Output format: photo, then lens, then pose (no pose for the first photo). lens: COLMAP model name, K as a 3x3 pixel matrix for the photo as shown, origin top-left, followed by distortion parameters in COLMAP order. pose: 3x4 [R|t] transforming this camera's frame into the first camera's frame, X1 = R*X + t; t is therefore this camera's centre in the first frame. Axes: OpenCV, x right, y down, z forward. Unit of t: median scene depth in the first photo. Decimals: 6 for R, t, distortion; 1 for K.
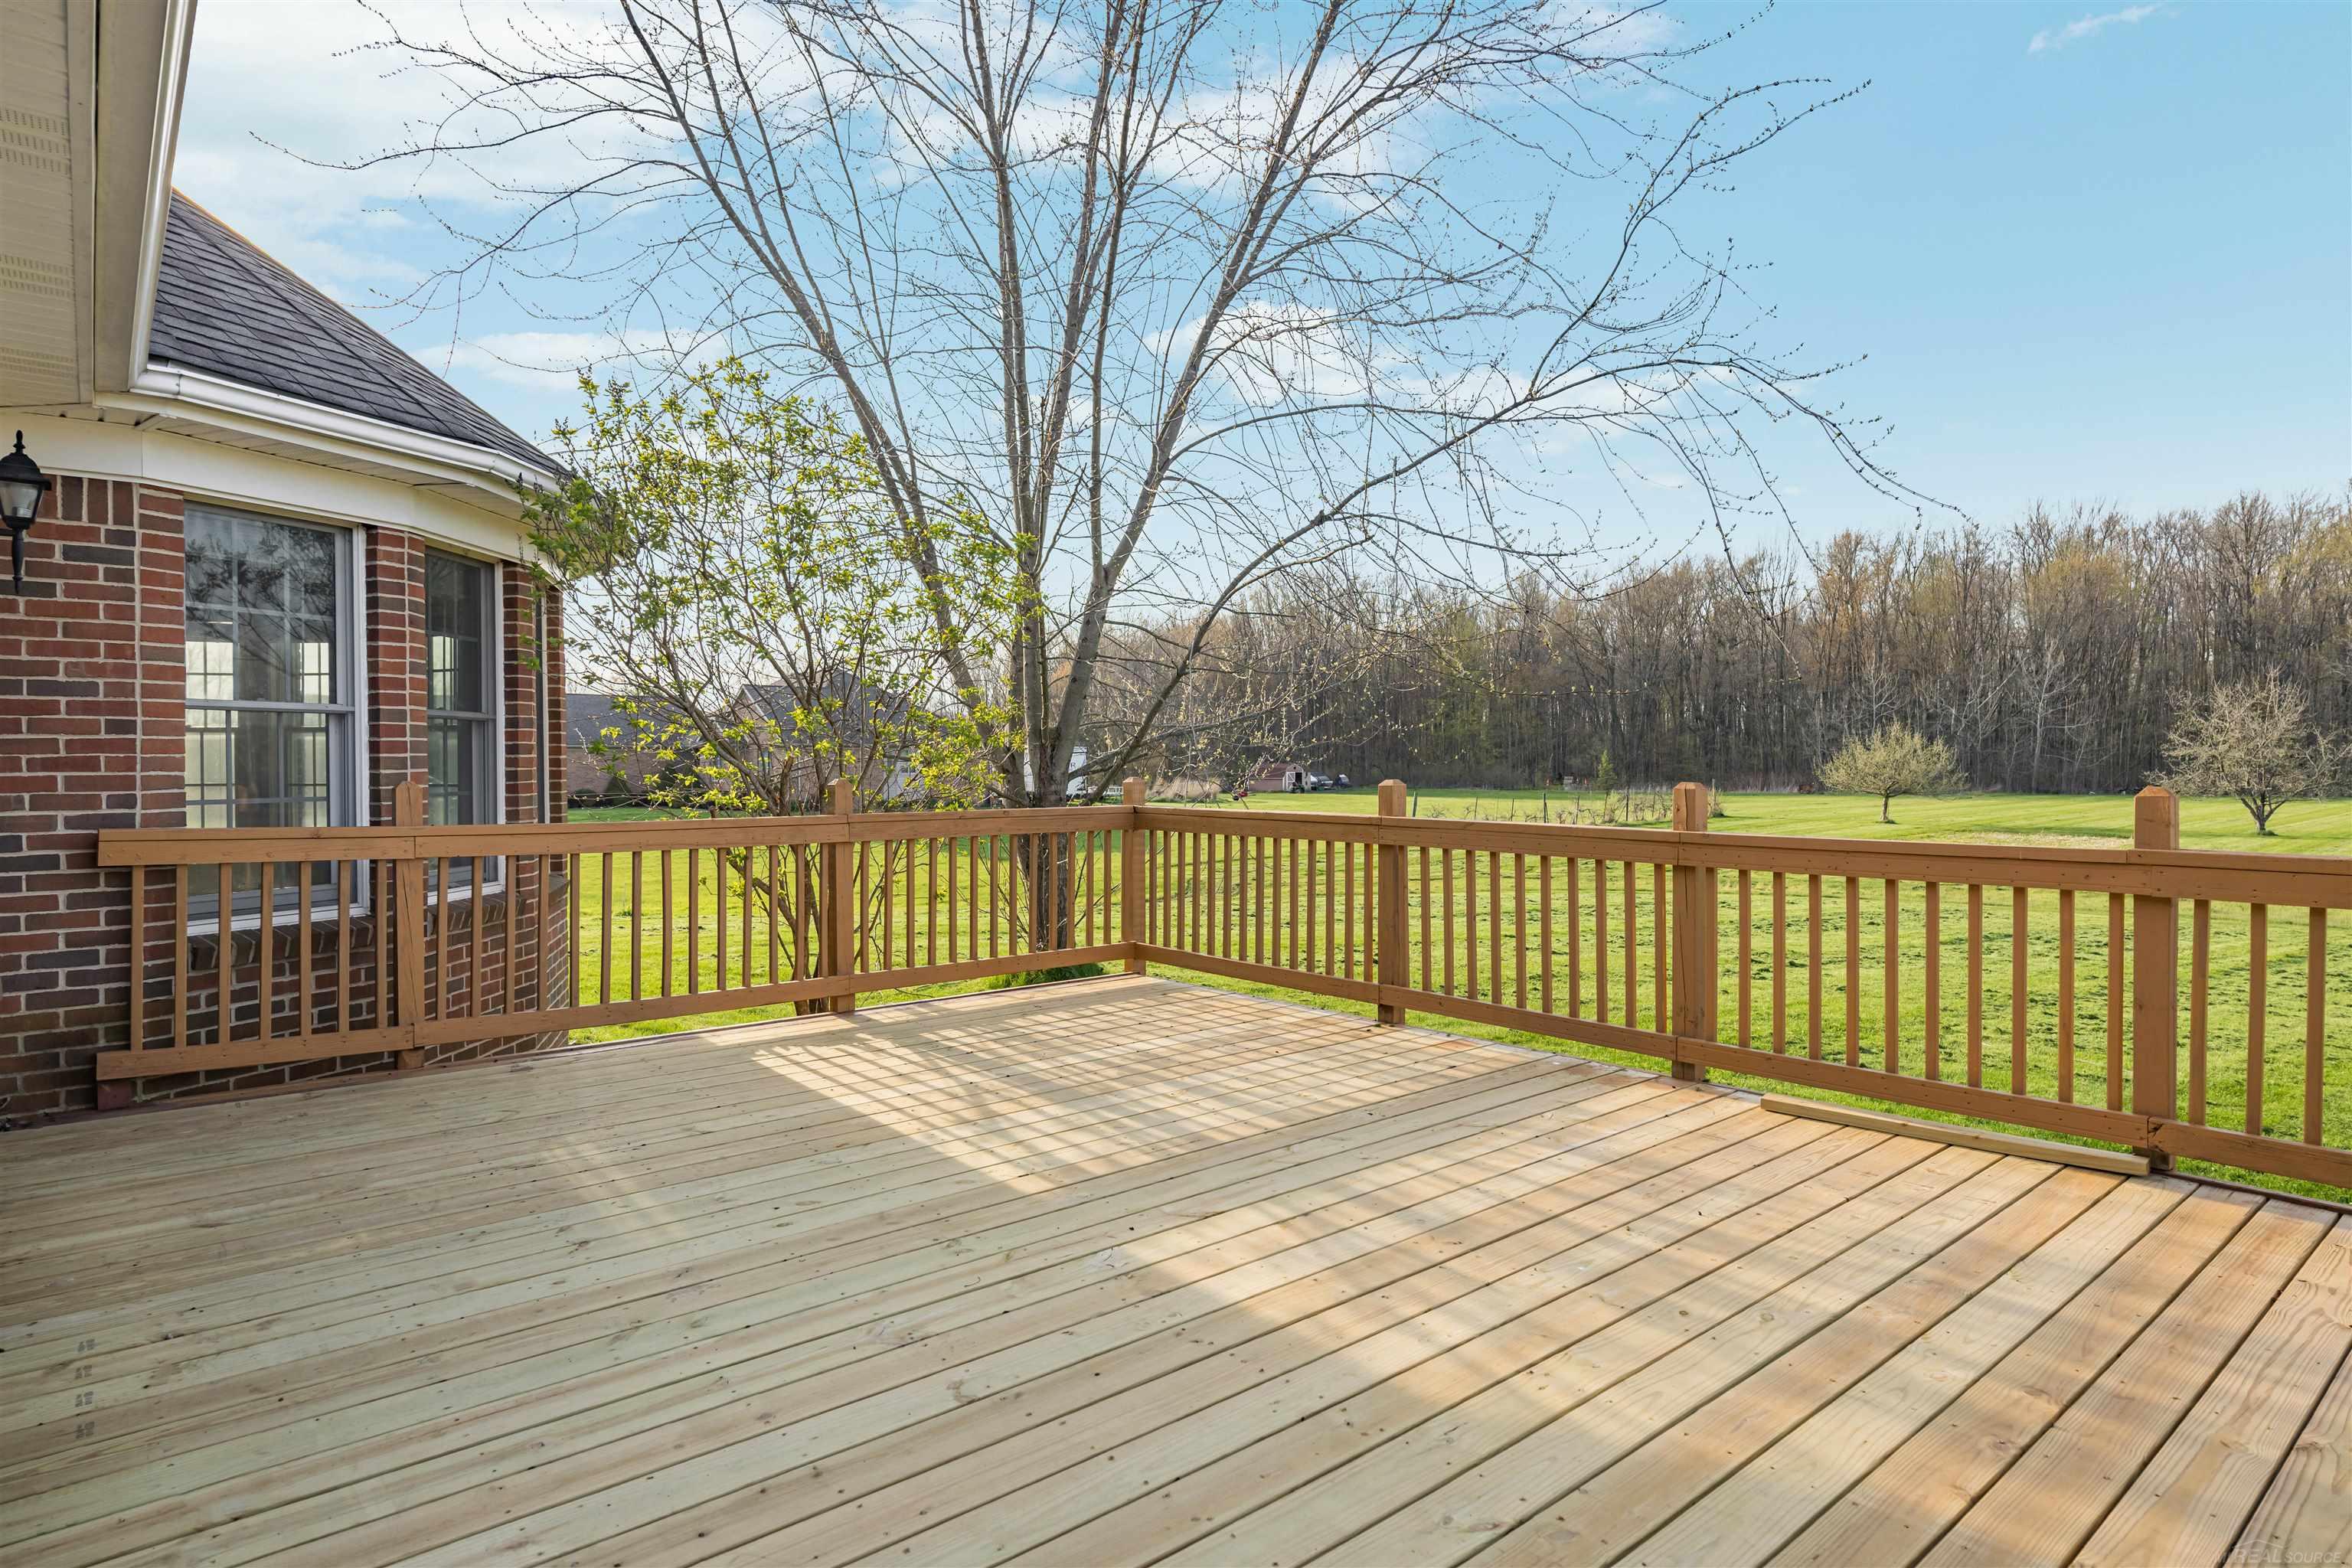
lens RADIAL K [[1324.4, 0, 1179.9], [0, 1324.4, 770.1], [0, 0, 1]] dist [0.004305, -0.001626]
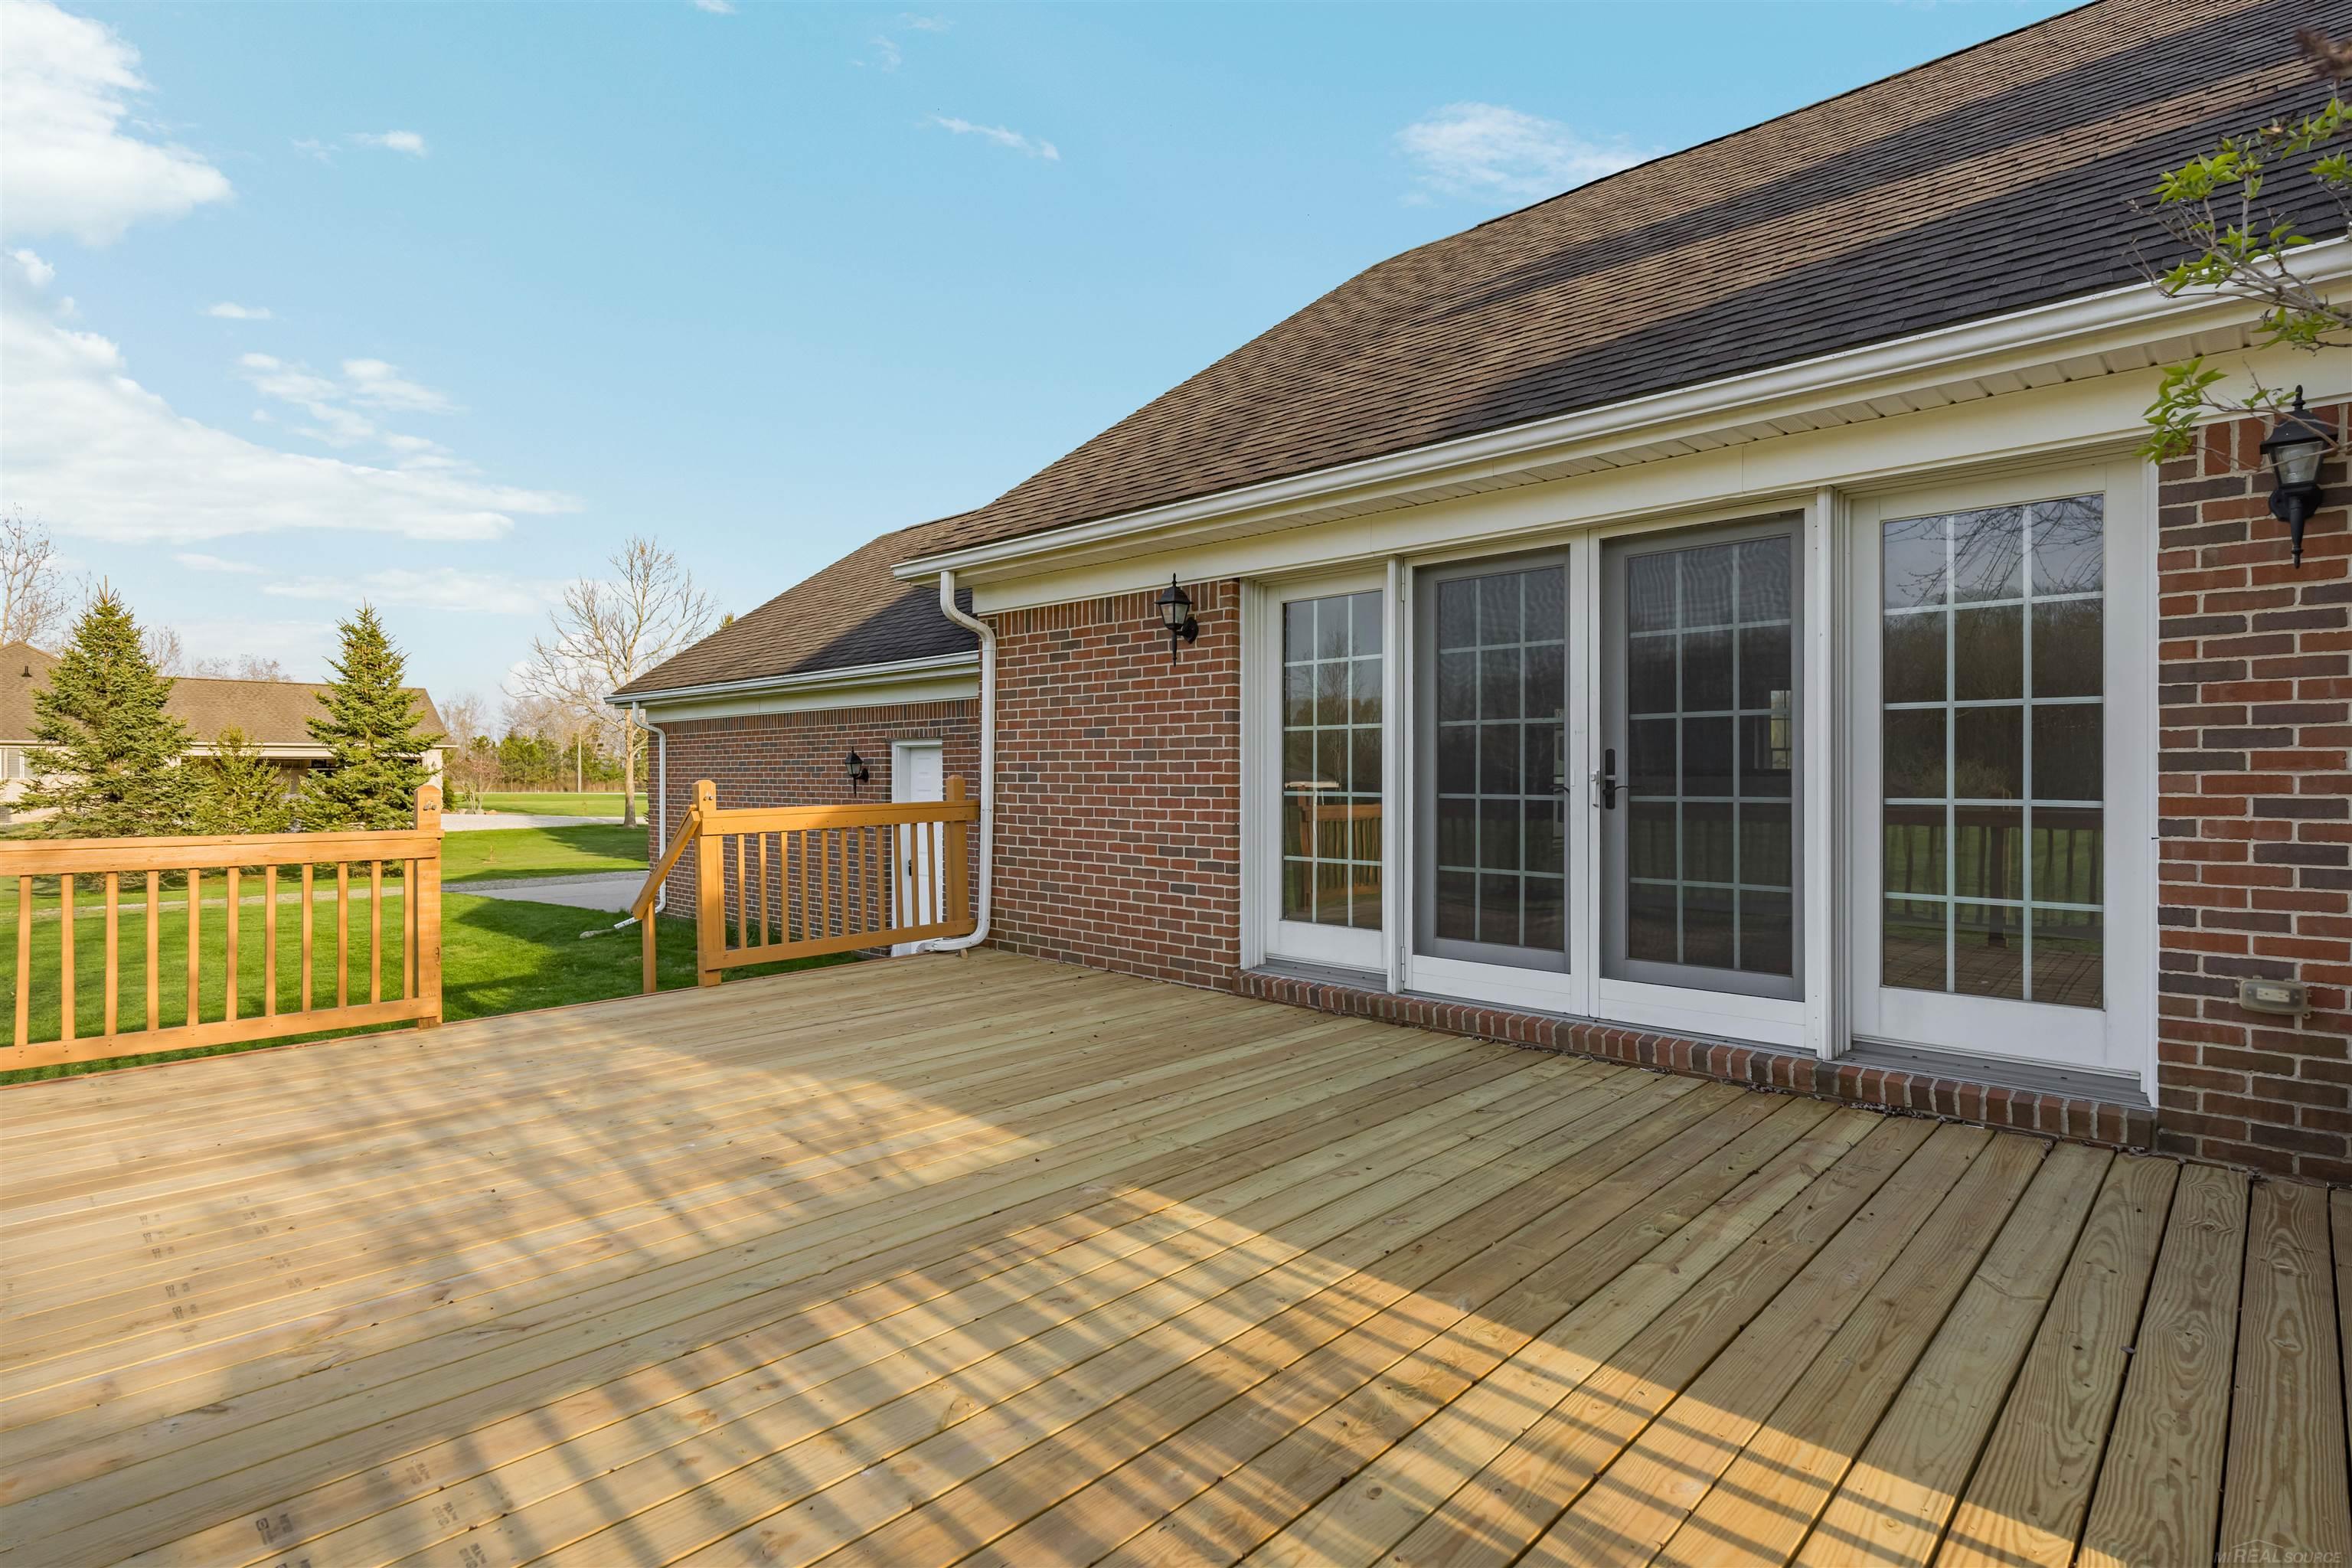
lens RADIAL K [[1137.0, 0, 1173.5], [0, 1137.0, 771.7], [0, 0, 1]] dist [-0.000053, -0.000029]
pose [[-0.995100, -0.000071, -0.098873, -0.043778], [-0.001725, 0.999860, 0.016646, -0.005073], [0.098858, 0.016735, -0.994961, 1.594002]]
